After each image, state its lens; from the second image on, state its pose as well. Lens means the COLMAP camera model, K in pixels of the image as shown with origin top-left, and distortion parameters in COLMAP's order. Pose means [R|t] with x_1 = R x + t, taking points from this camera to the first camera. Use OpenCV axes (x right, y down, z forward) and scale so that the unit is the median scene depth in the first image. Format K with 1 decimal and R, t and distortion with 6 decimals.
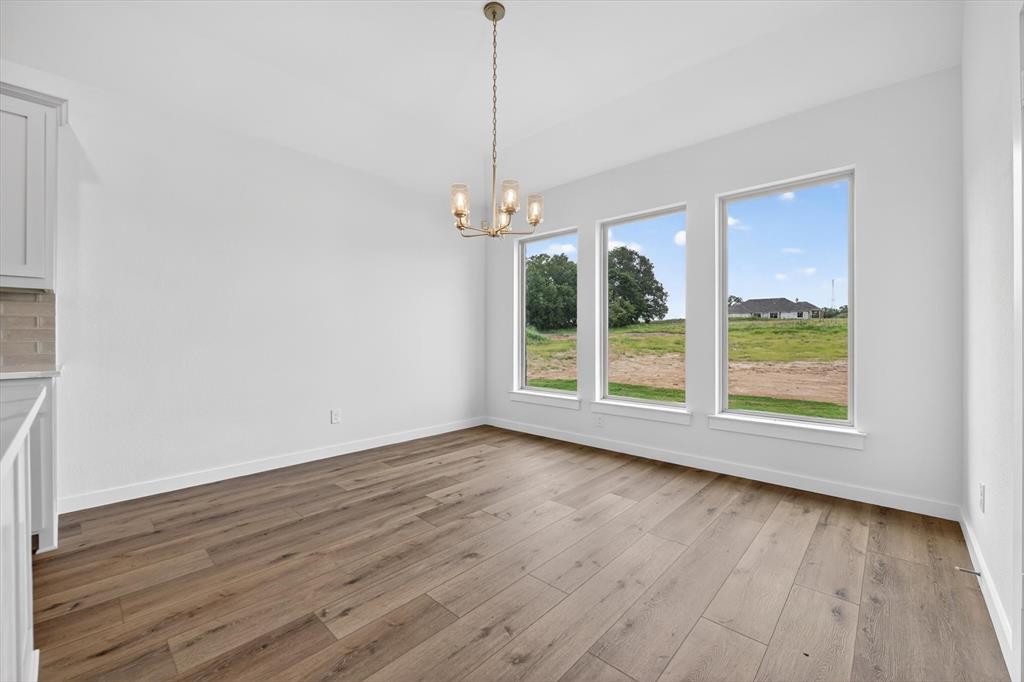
lens RADIAL K [[409.8, 0, 516.1], [0, 409.8, 336.7], [0, 0, 1]] dist [-0.009271, -0.000298]
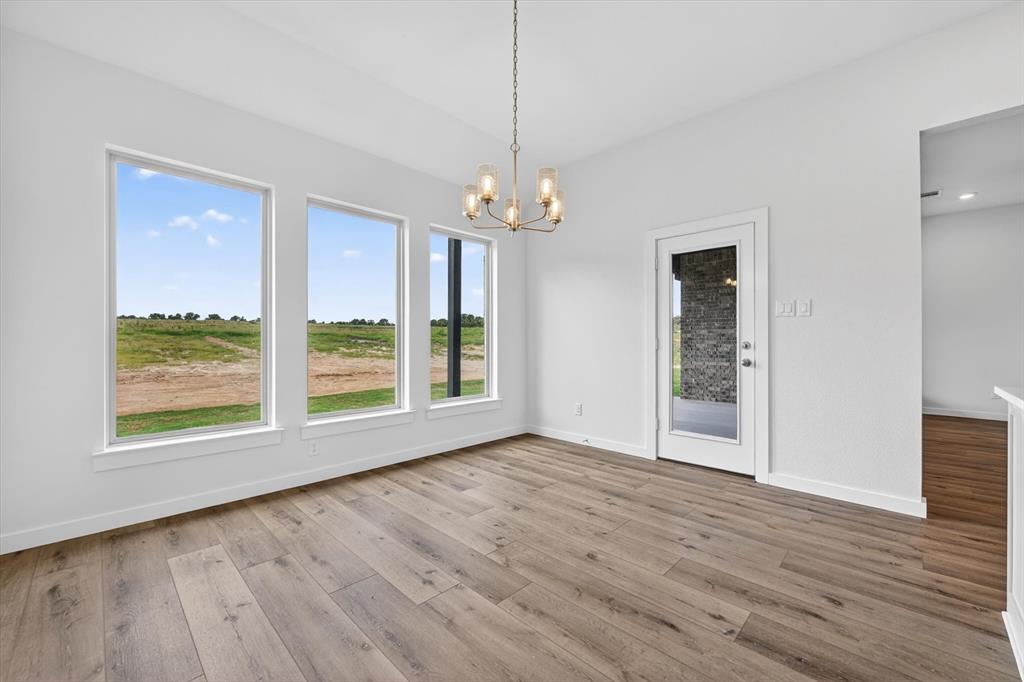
lens RADIAL K [[409.8, 0, 516.1], [0, 409.8, 336.7], [0, 0, 1]] dist [-0.009271, -0.000298]
pose [[0.029836, 0.014173, 0.999454, -0.839318], [-0.002428, 0.999898, -0.014106, 0.001639], [-0.999552, -0.002005, 0.029867, 0.853892]]
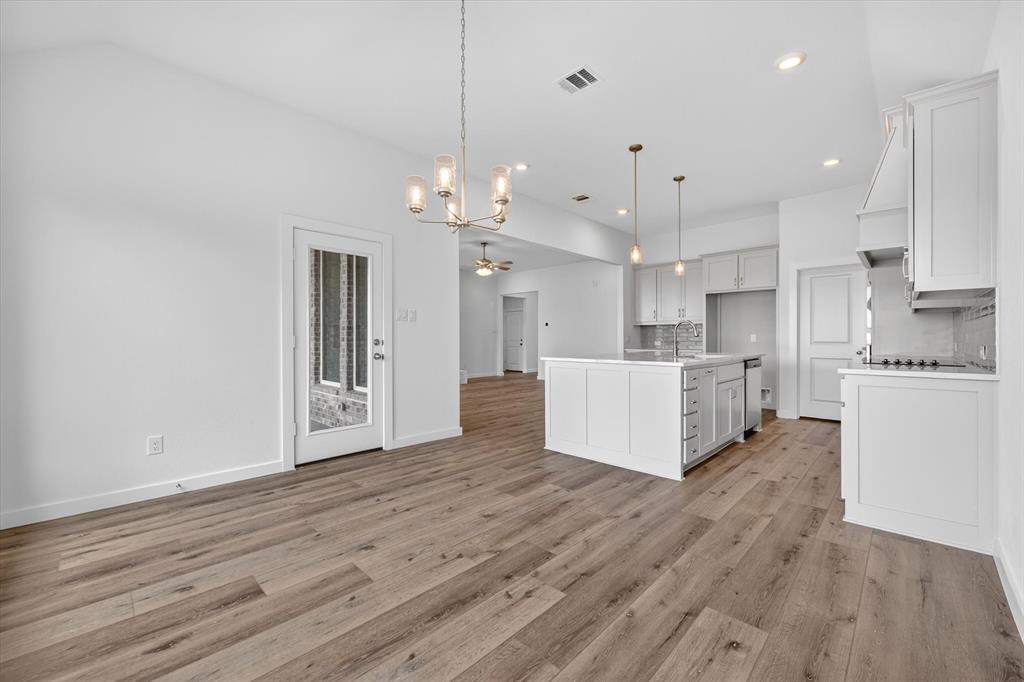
lens RADIAL K [[409.8, 0, 516.1], [0, 409.8, 336.7], [0, 0, 1]] dist [-0.009271, -0.000298]
pose [[-0.999700, 0.002543, 0.024343, -0.166596], [0.002355, 0.999967, -0.007736, 0.000001], [-0.024362, -0.007676, -0.999674, 1.654239]]
